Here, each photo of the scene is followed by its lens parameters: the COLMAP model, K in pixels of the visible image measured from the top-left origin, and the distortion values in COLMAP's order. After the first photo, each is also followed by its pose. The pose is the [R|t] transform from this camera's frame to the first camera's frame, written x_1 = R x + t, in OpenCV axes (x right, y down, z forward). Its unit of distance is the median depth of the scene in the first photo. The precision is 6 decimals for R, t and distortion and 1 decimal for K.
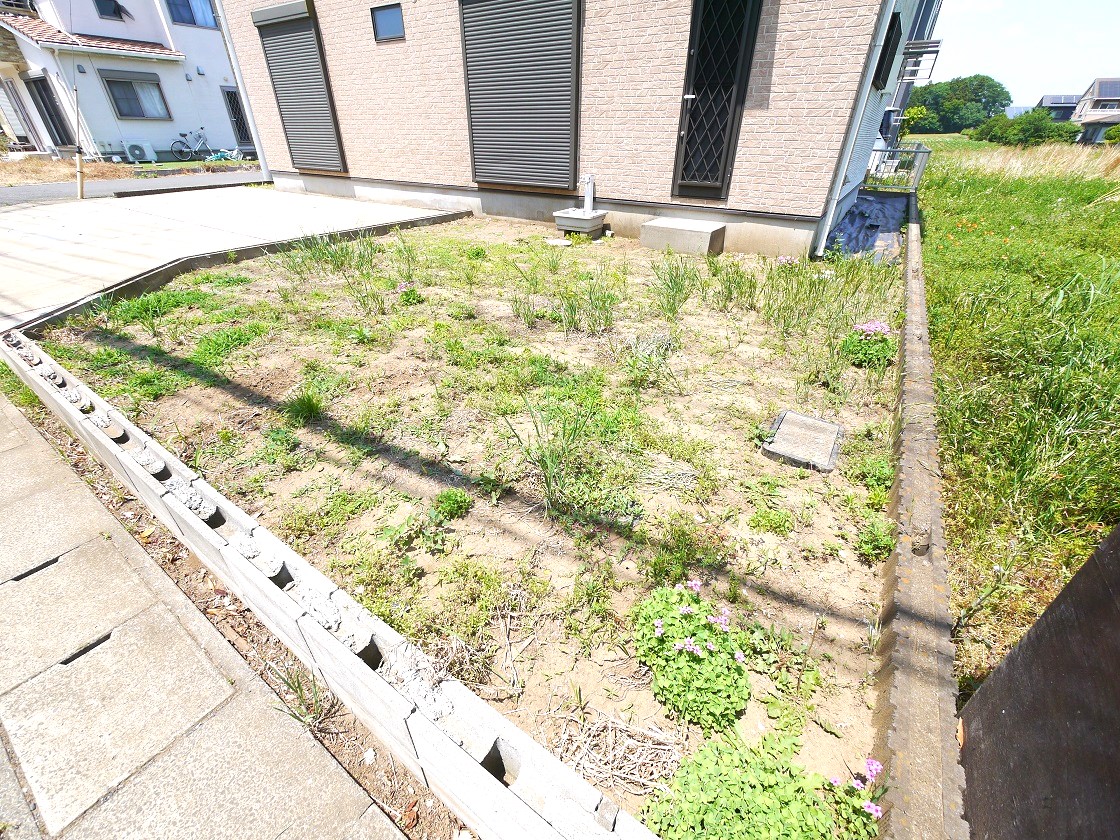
lens RADIAL K [[462.4, 0, 560.4], [0, 462.4, 419.8], [0, 0, 1]] dist [-0.006326, 0.000429]
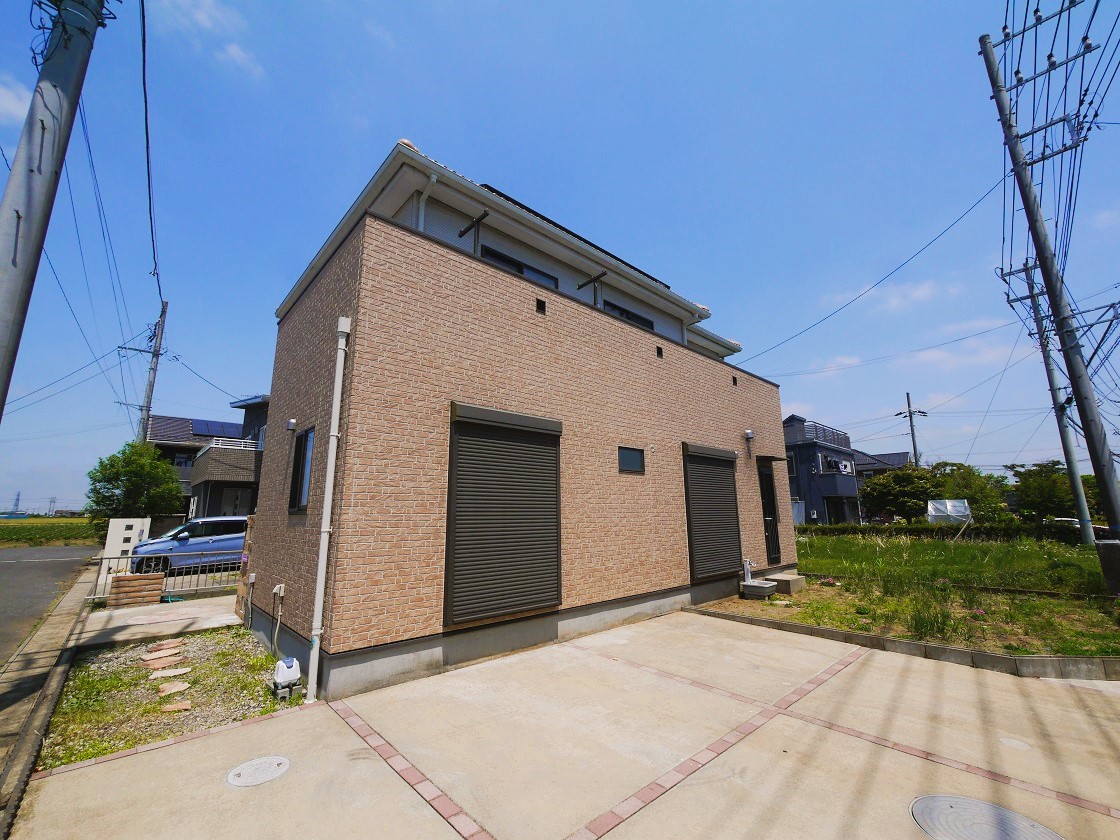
lens RADIAL K [[462.4, 0, 560.6], [0, 462.4, 419.2], [0, 0, 1]] dist [-0.006326, 0.000429]
pose [[0.241647, 0.185651, 0.952439, -1.427818], [0.523453, 0.801531, -0.289043, -0.673632], [-0.817070, 0.568403, 0.096508, 0.929353]]
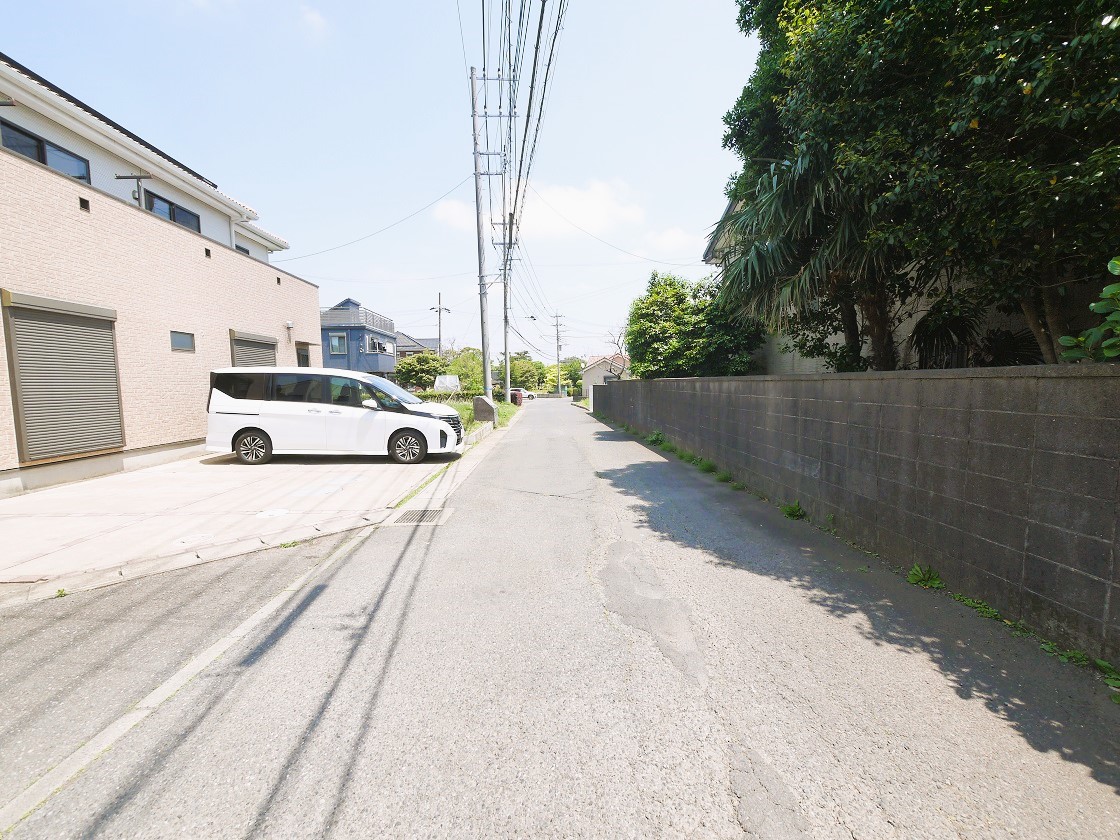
lens RADIAL K [[462.4, 0, 560.0], [0, 462.4, 419.6], [0, 0, 1]] dist [-0.006326, 0.000429]
pose [[-0.587221, -0.063615, 0.806923, -2.139580], [0.438134, 0.813254, 0.382956, -0.664679], [-0.680595, 0.578421, -0.449688, 0.939492]]
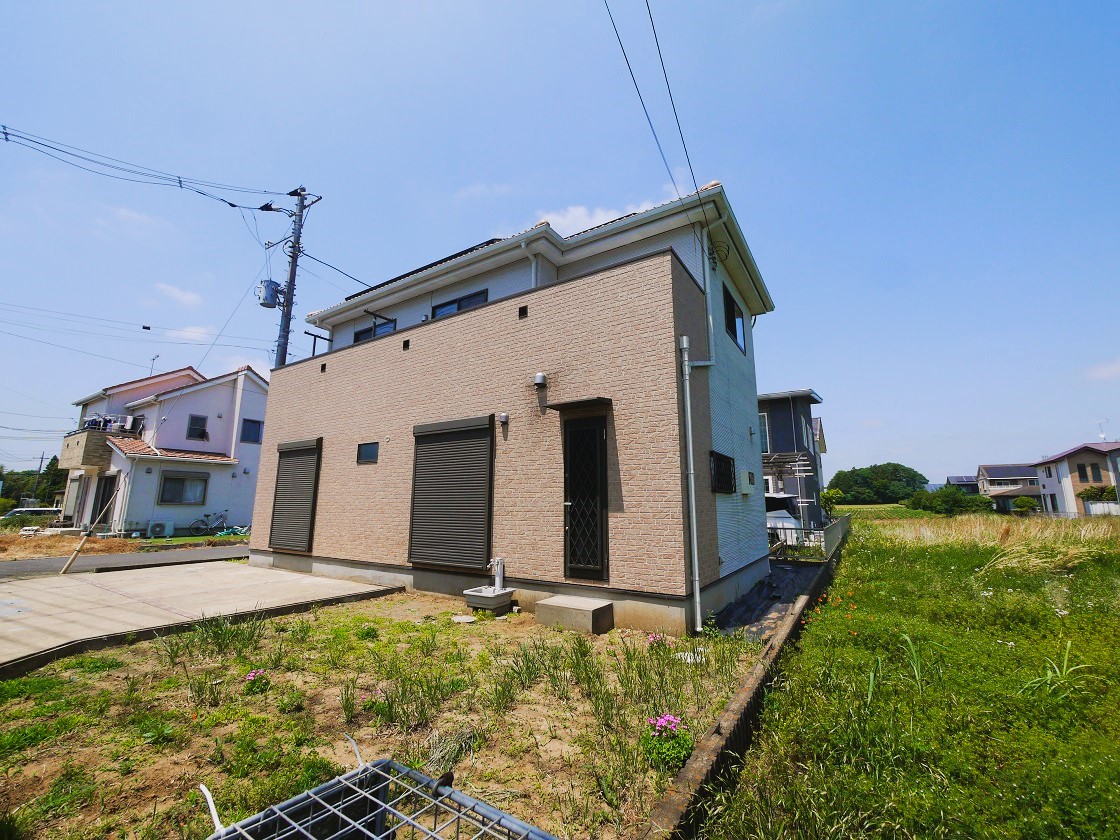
lens RADIAL K [[462.4, 0, 560.7], [0, 462.4, 419.0], [0, 0, 1]] dist [-0.006326, 0.000429]
pose [[0.999953, -0.005028, 0.008255, 0.177874], [0.009287, 0.736378, -0.676506, -0.002661], [-0.002677, 0.676551, 0.736390, -0.075323]]
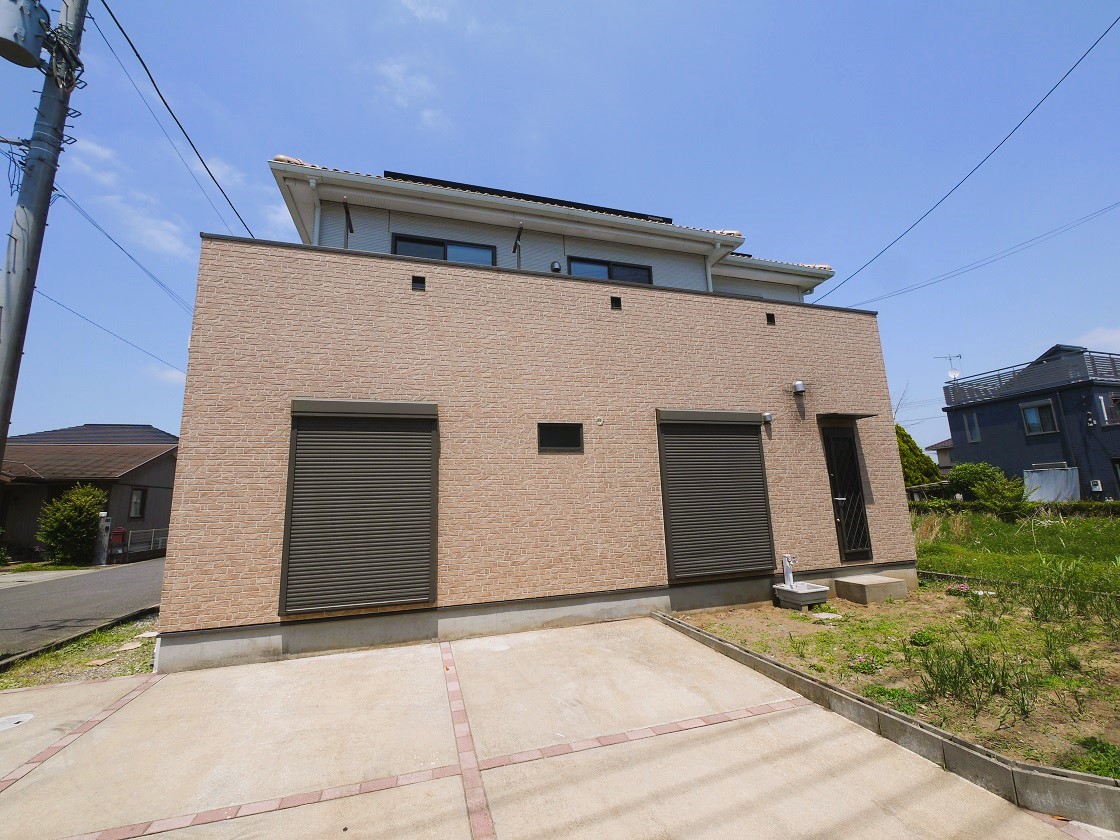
lens RADIAL K [[462.4, 0, 560.1], [0, 462.4, 418.9], [0, 0, 1]] dist [-0.006326, 0.000429]
pose [[0.637763, 0.106825, 0.762789, -1.054068], [0.441484, 0.760808, -0.475670, -0.416601], [-0.631150, 0.640124, 0.438054, 0.532225]]
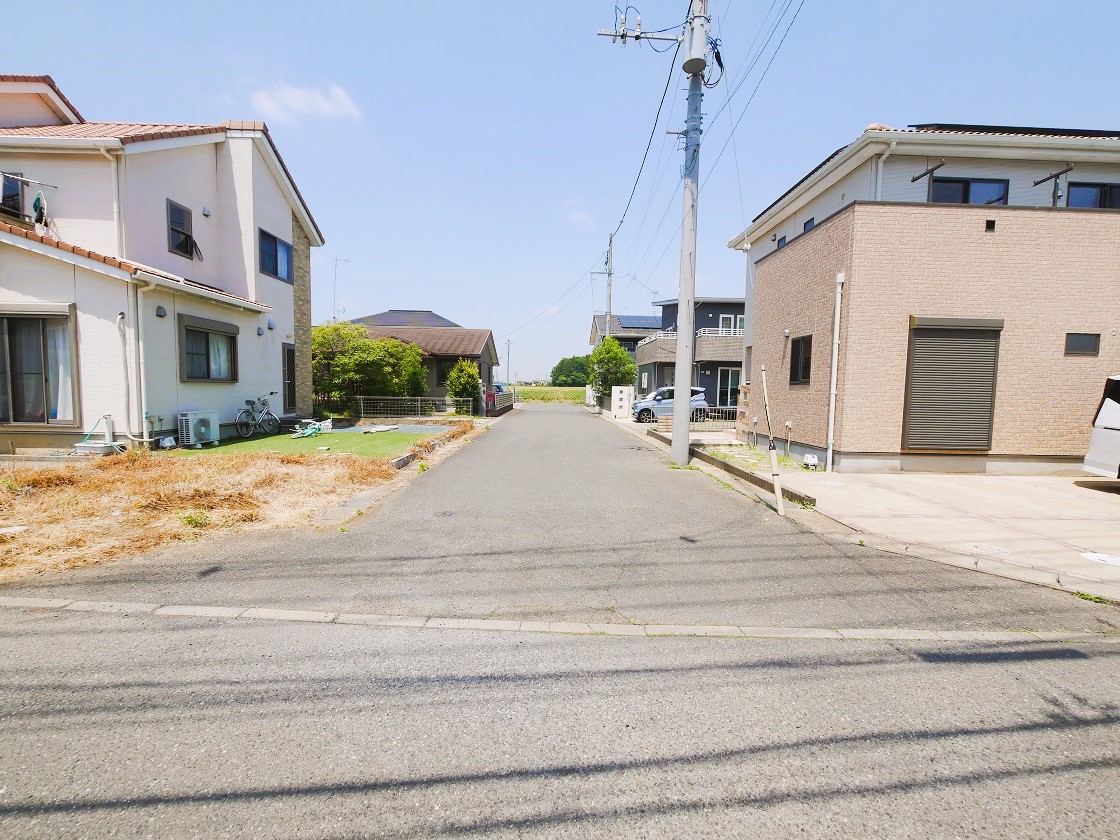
lens RADIAL K [[462.4, 0, 559.0], [0, 462.4, 419.6], [0, 0, 1]] dist [-0.006326, 0.000429]
pose [[0.825194, -0.031685, 0.563960, -2.172697], [0.288697, 0.881823, -0.372883, -0.593955], [-0.485498, 0.470514, 0.736823, 0.825148]]
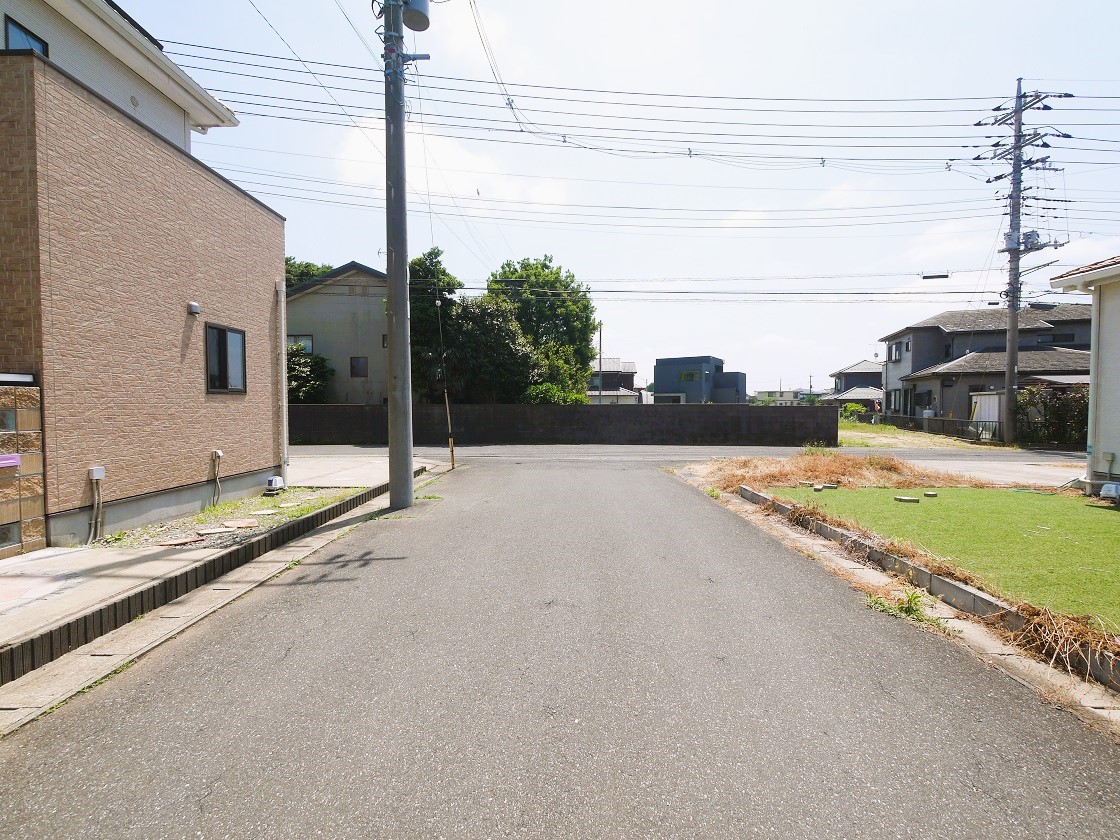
lens RADIAL K [[462.4, 0, 562.4], [0, 462.4, 417.6], [0, 0, 1]] dist [-0.006326, 0.000429]
pose [[-0.839343, 0.006321, -0.543566, -0.828093], [-0.293012, 0.836975, 0.462186, -1.630991], [0.457873, 0.547204, -0.700657, 2.511023]]
